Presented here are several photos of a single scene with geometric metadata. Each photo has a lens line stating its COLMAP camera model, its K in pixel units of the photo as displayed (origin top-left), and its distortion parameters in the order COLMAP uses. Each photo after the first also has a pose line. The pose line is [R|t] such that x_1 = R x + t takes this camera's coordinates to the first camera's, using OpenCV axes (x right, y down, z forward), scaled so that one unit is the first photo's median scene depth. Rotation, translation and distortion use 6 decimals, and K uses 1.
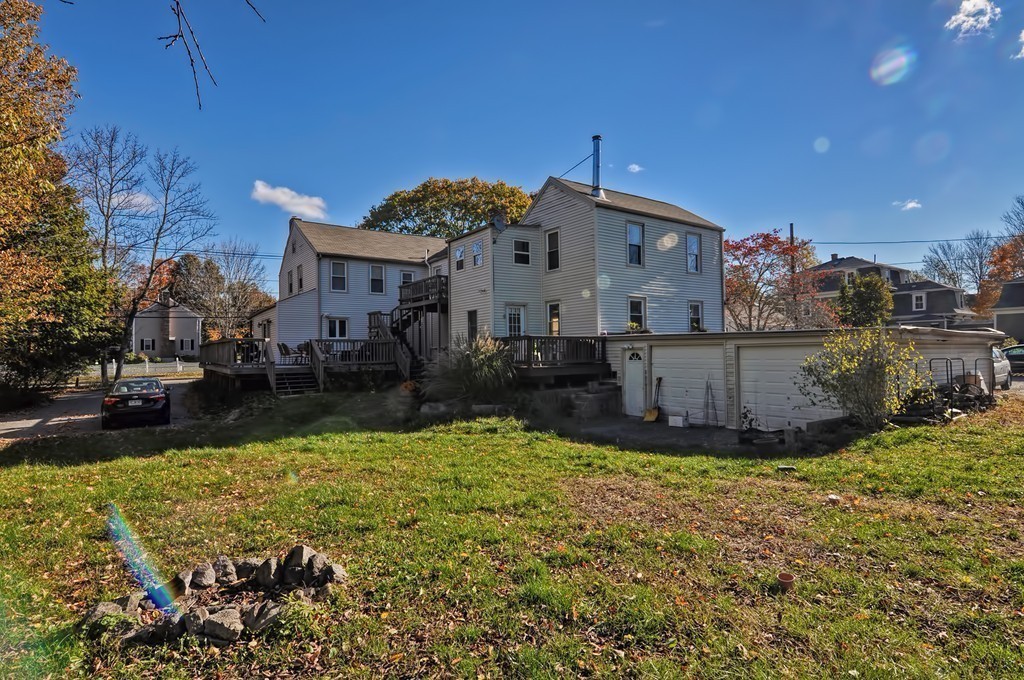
lens RADIAL K [[496.9, 0, 508.4], [0, 496.9, 339.7], [0, 0, 1]] dist [-0.001207, -0.011369]
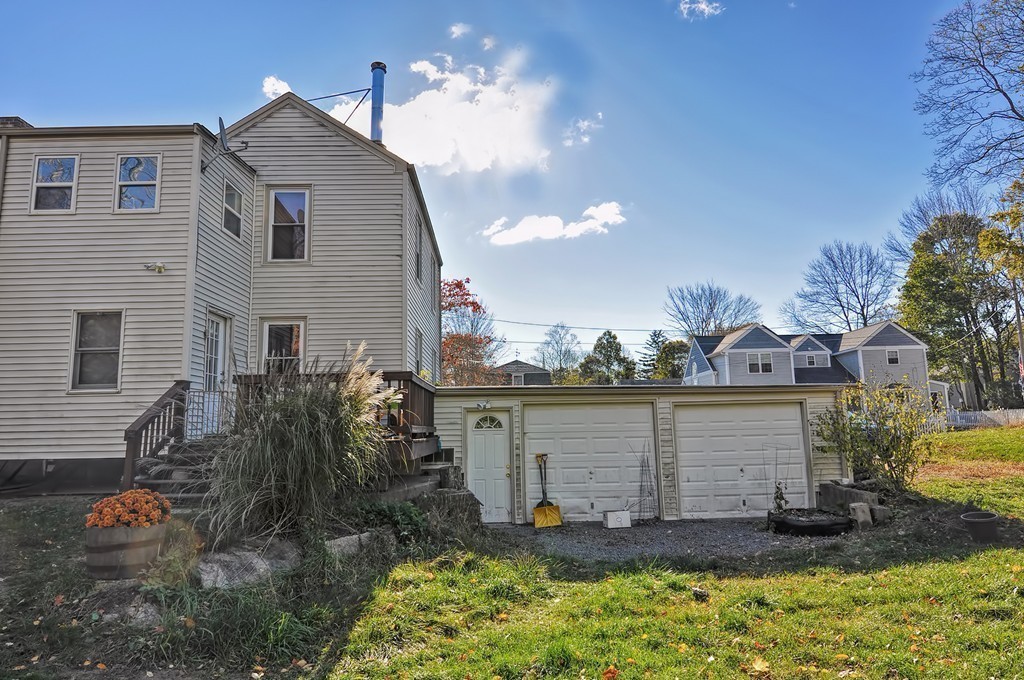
lens RADIAL K [[606.1, 0, 495.1], [0, 606.1, 331.0], [0, 0, 1]] dist [0.054658, -0.057809]
pose [[0.559727, 0.136332, 0.817386, -0.365726], [-0.008445, 0.987261, -0.158882, 0.041079], [-0.828634, 0.082027, 0.553748, 0.559771]]
